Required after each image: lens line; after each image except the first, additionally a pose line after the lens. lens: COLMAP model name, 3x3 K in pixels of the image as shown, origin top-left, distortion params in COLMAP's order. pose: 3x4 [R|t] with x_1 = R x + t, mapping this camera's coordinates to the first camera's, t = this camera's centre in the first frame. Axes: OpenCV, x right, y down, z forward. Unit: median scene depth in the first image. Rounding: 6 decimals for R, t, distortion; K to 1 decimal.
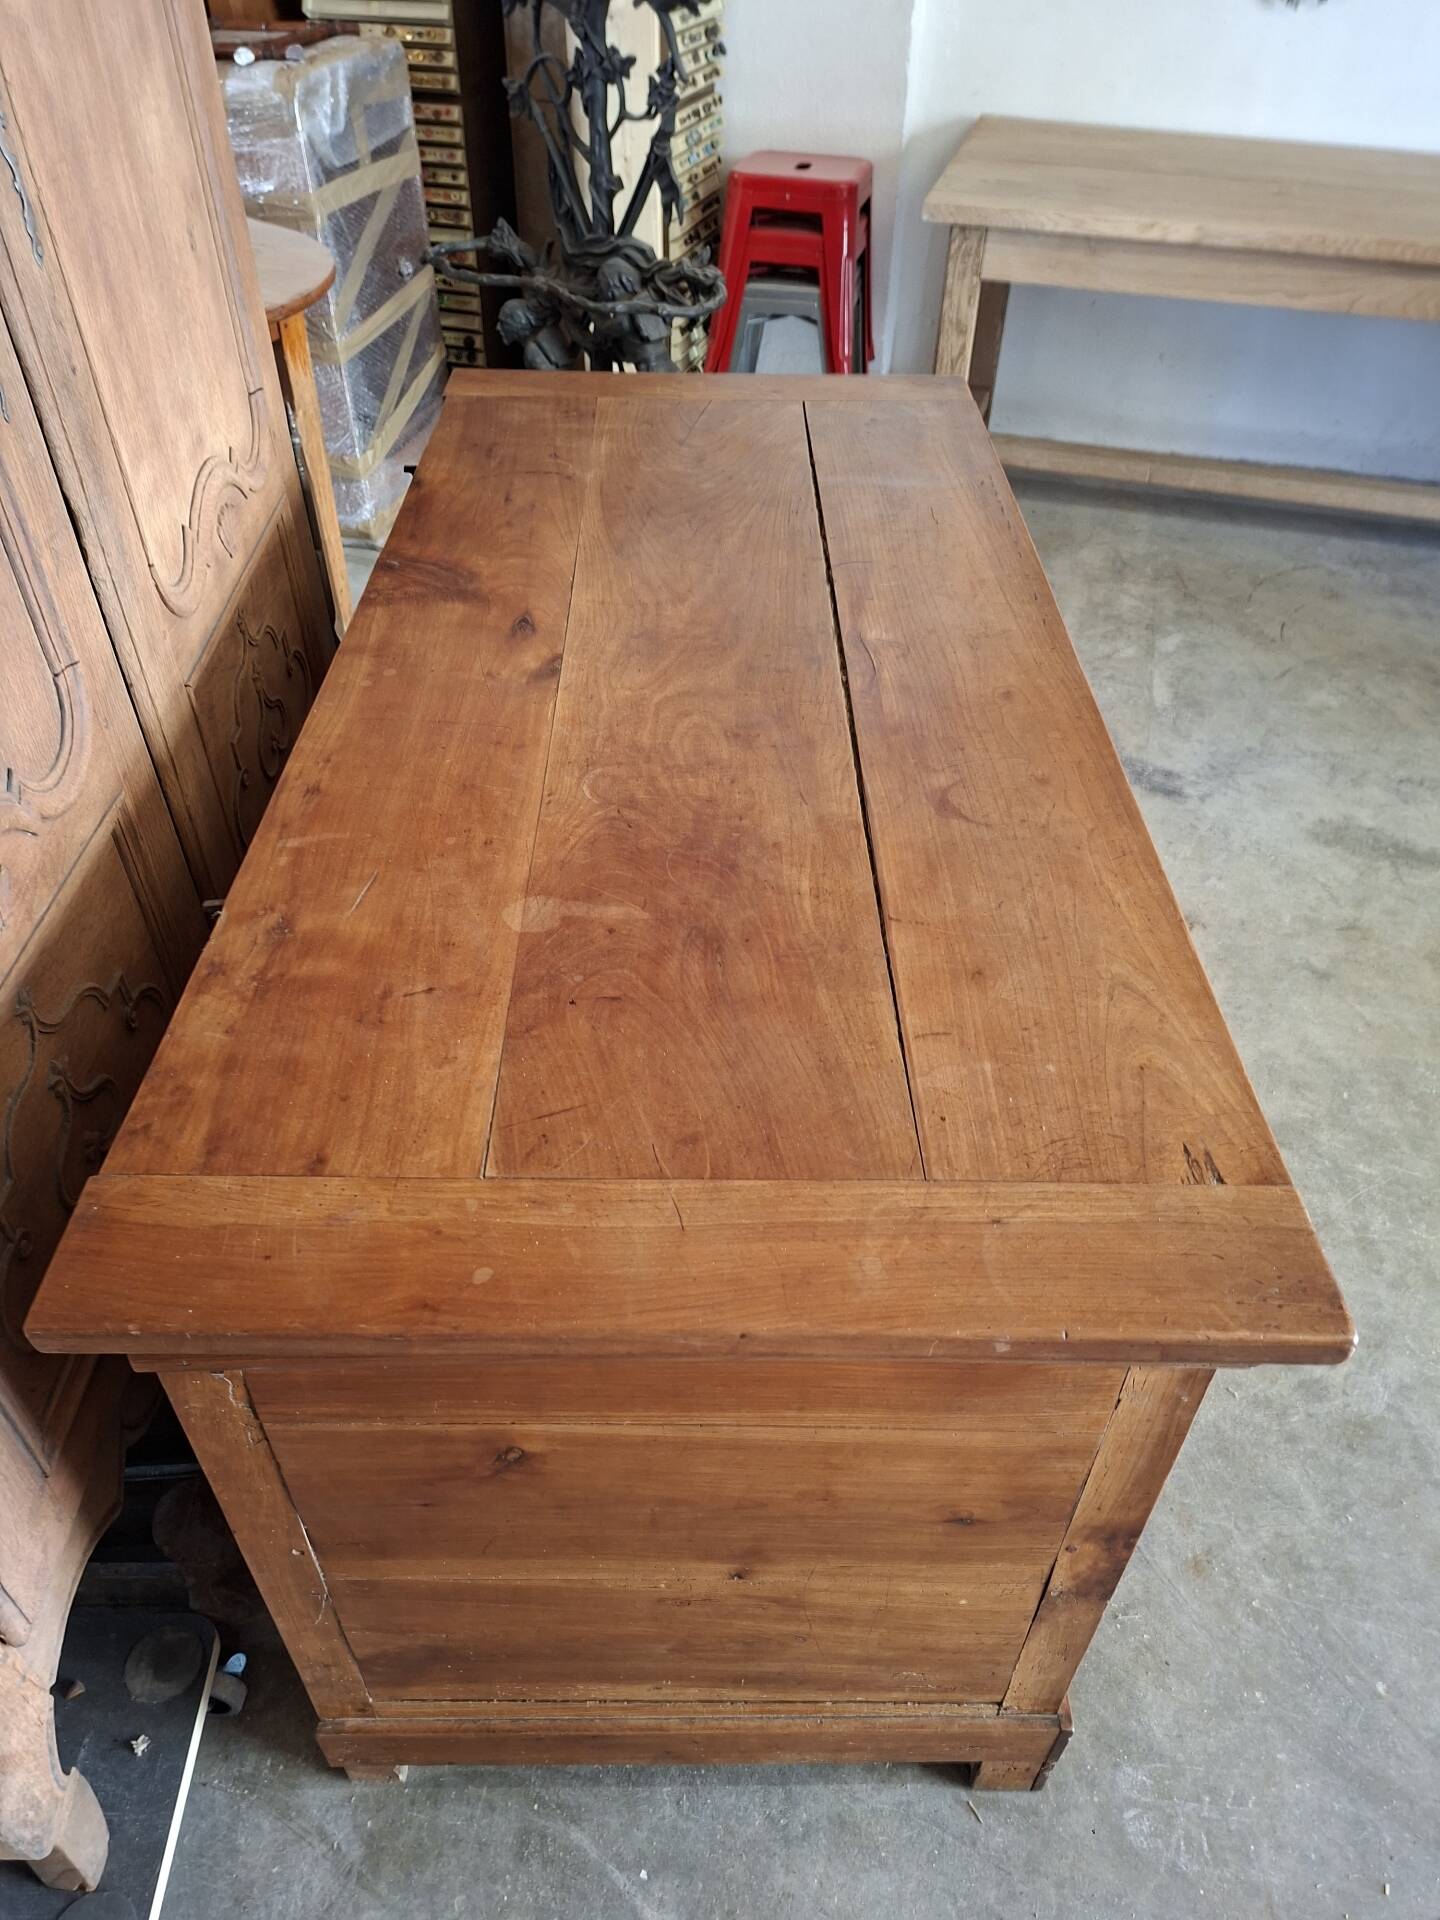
lens RADIAL K [[1325.8, 0, 699.8], [0, 1325.8, 994.6], [0, 0, 1]] dist [0.064000, -0.069867]
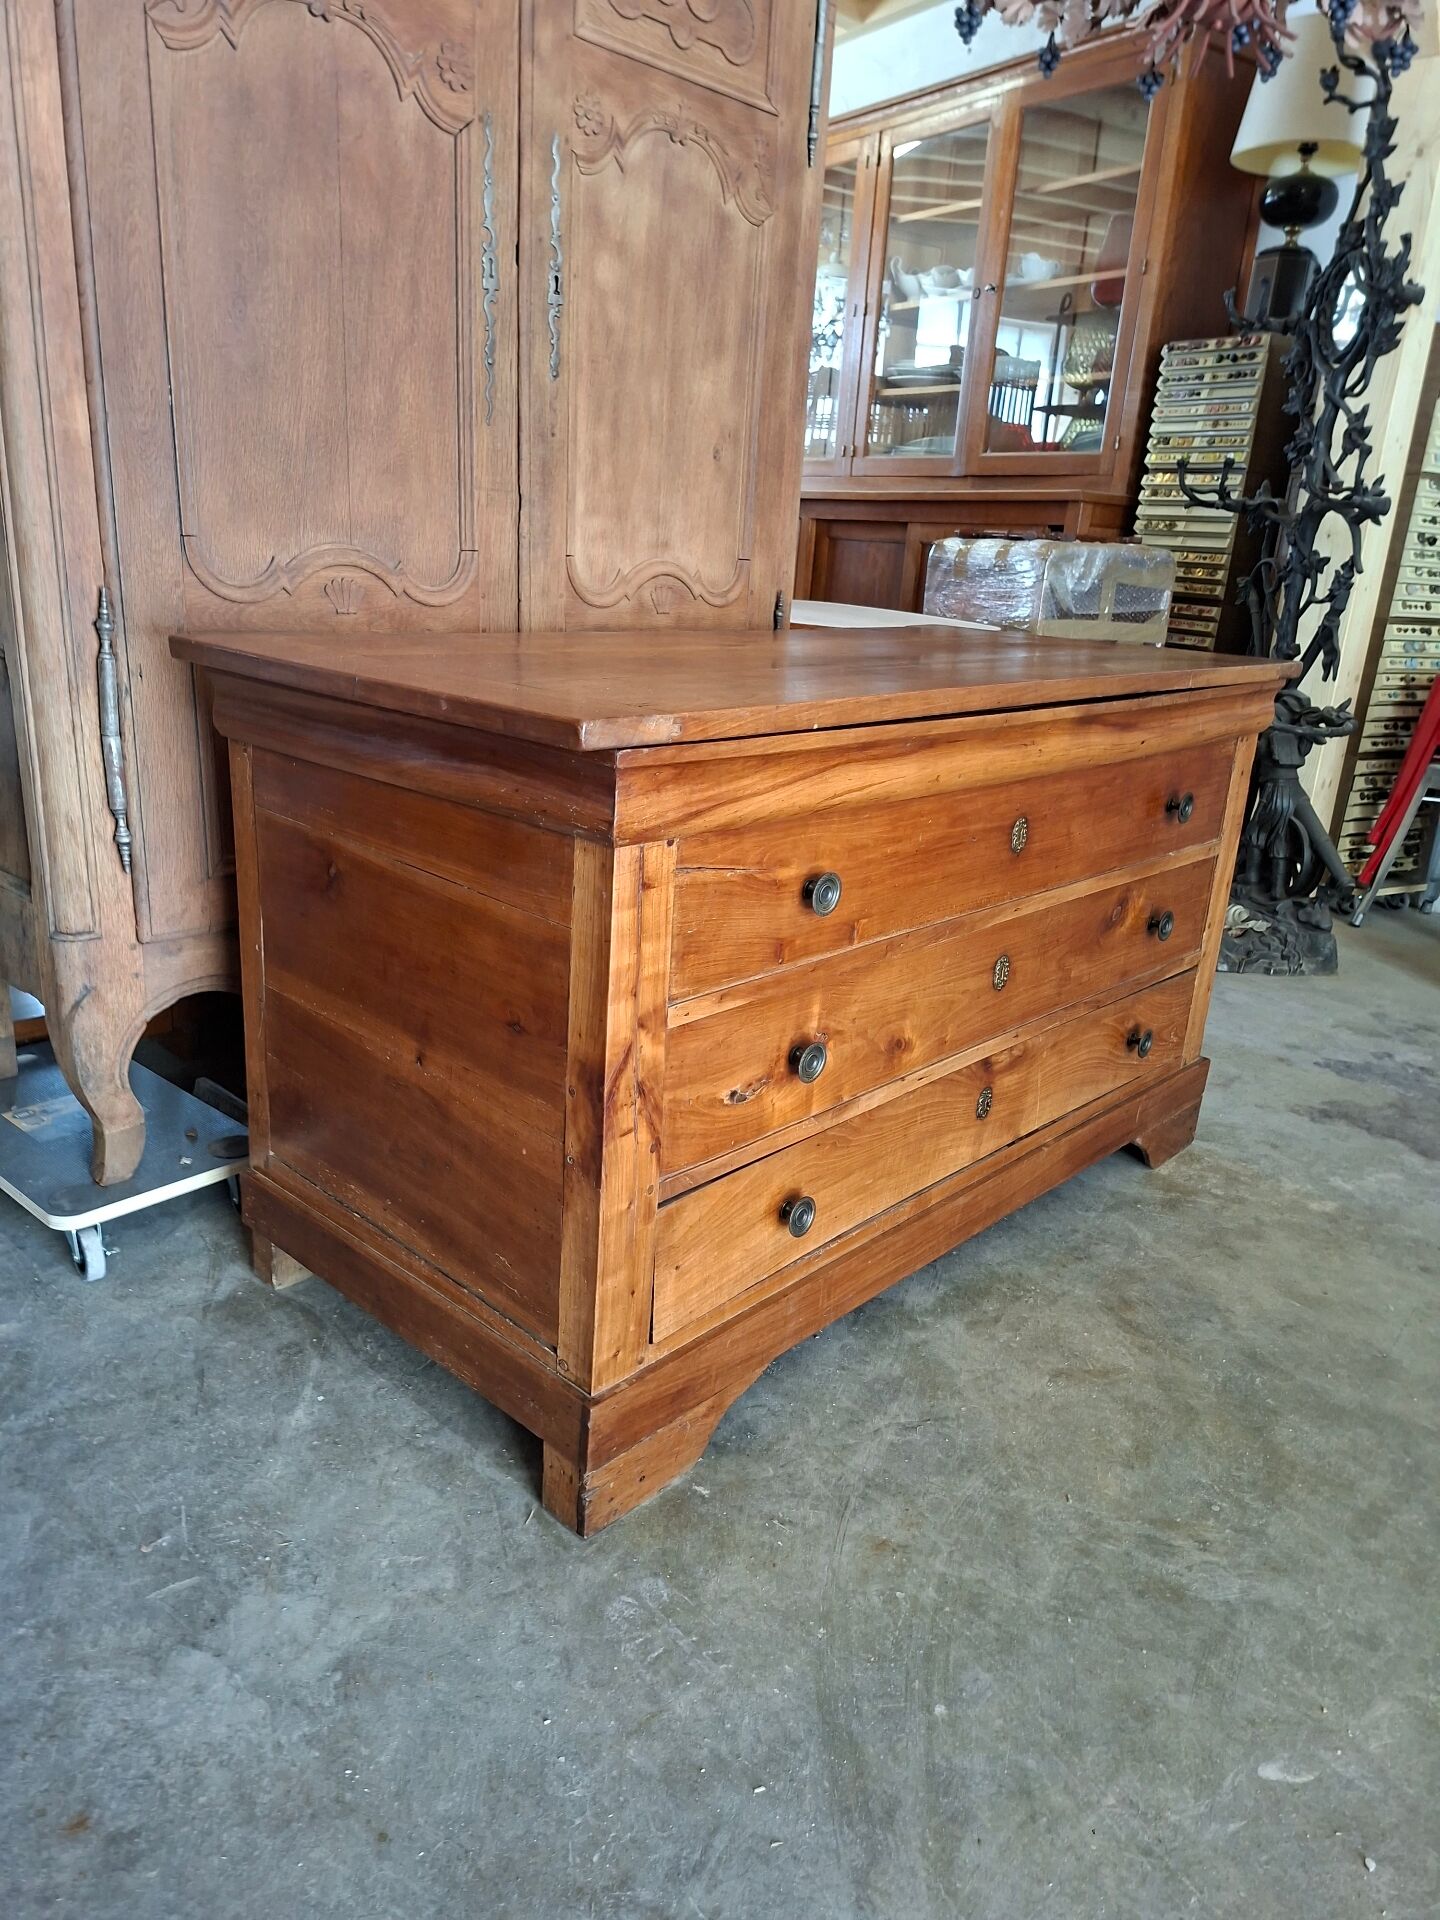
lens RADIAL K [[1313.5, 0, 698.3], [0, 1313.5, 965.2], [0, 0, 1]] dist [0.072188, -0.073547]
pose [[0.728604, 0.249442, -0.637899, 0.888681], [-0.497940, 0.832399, -0.243245, 0.432112], [0.470310, 0.494865, 0.730696, 0.054460]]
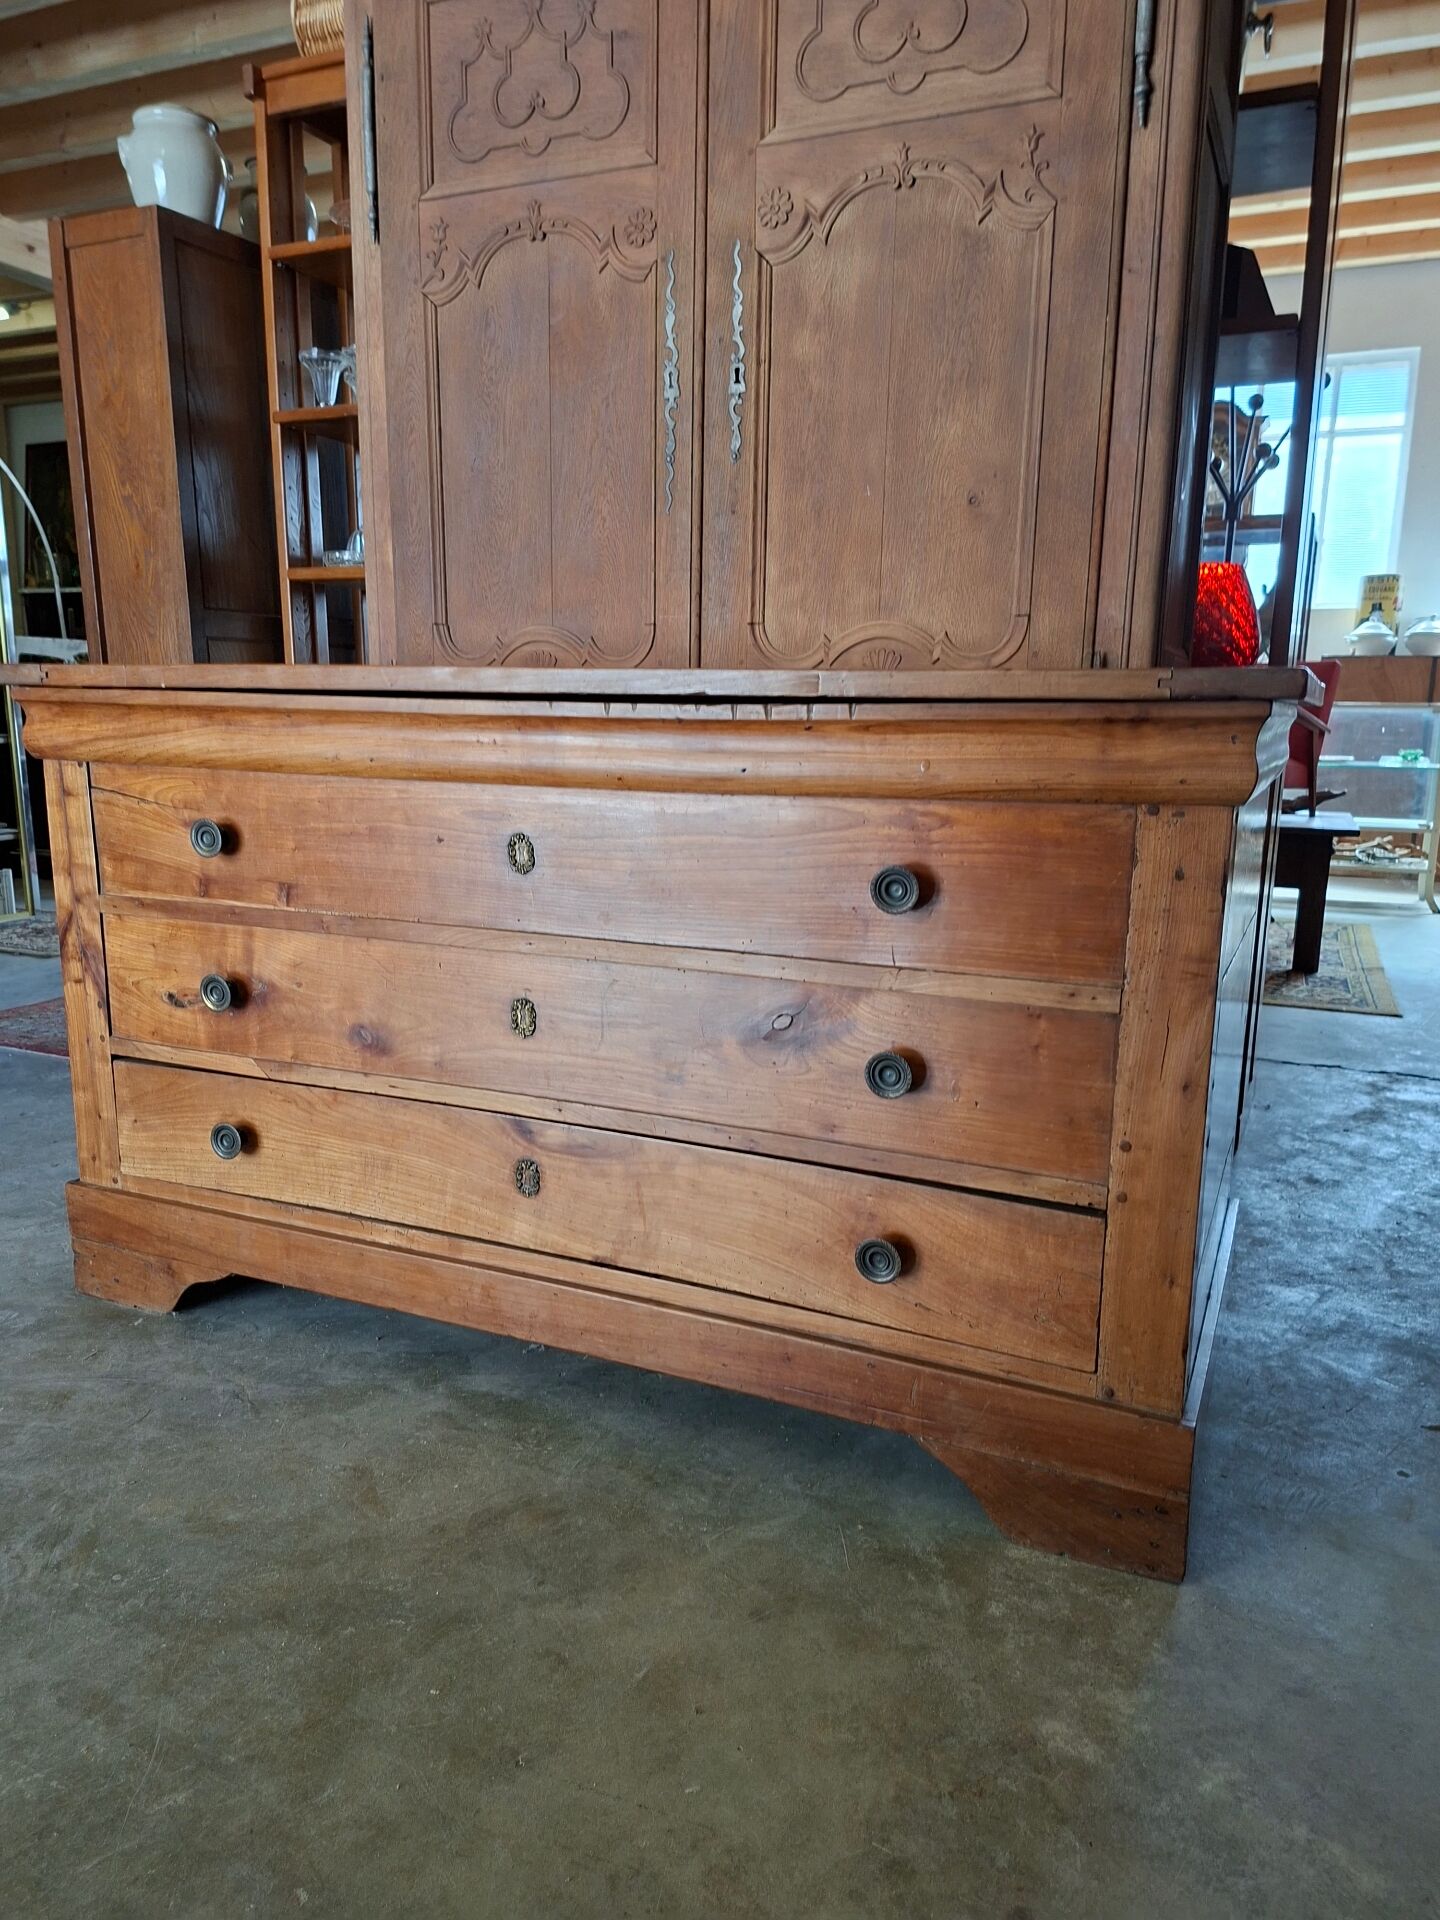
lens RADIAL K [[1325.8, 0, 706.7], [0, 1325.8, 996.1], [0, 0, 1]] dist [0.064000, -0.069867]
pose [[-0.406189, 0.179580, -0.895969, 1.226418], [-0.625450, 0.660199, 0.415873, -0.640682], [0.666200, 0.729307, -0.155847, 1.466284]]
